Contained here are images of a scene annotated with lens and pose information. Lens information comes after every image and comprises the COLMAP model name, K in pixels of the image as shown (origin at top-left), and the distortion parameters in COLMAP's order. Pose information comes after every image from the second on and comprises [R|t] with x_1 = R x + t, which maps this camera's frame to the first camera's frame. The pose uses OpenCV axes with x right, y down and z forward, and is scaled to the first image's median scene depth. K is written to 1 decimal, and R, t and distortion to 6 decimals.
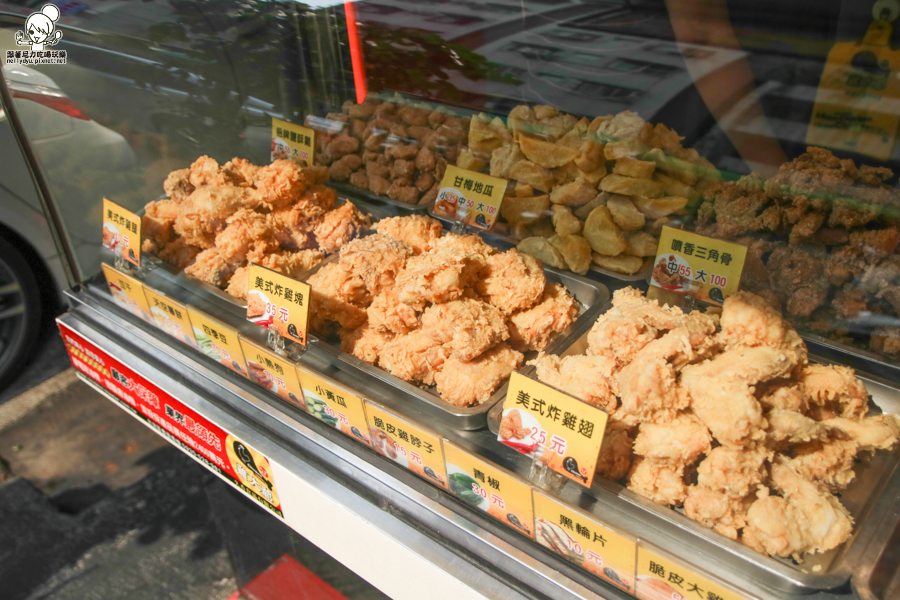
lens RADIAL K [[762.6, 0, 449.2], [0, 762.6, 345.5], [0, 0, 1]] dist [-0.009741, -0.005995]
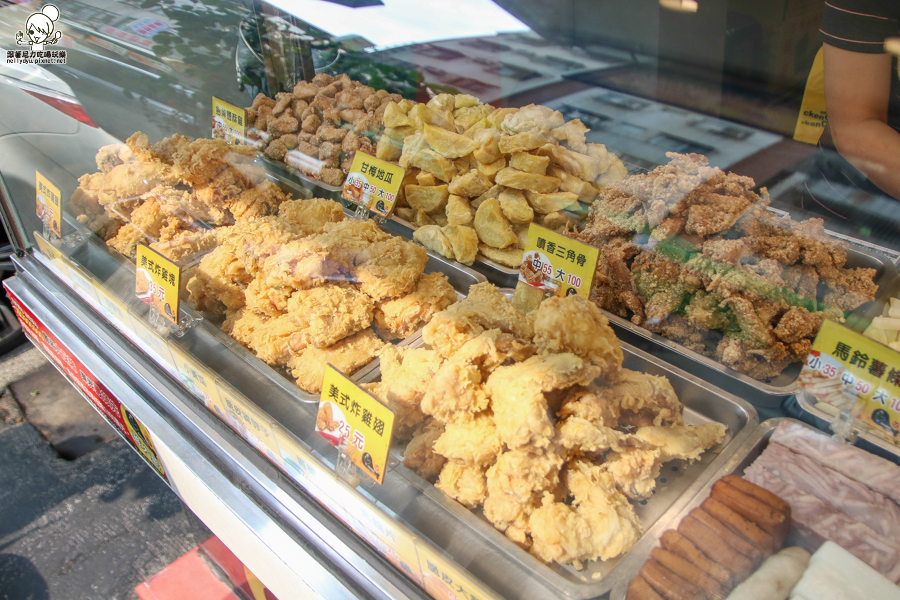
lens RADIAL K [[743.8, 0, 468.3], [0, 743.8, 324.5], [0, 0, 1]] dist [-0.083075, 0.004083]
pose [[0.998550, 0.050001, -0.019965, 0.221064], [-0.049705, 0.998650, 0.015062, -0.032933], [0.020691, -0.014048, 0.999687, 0.015236]]
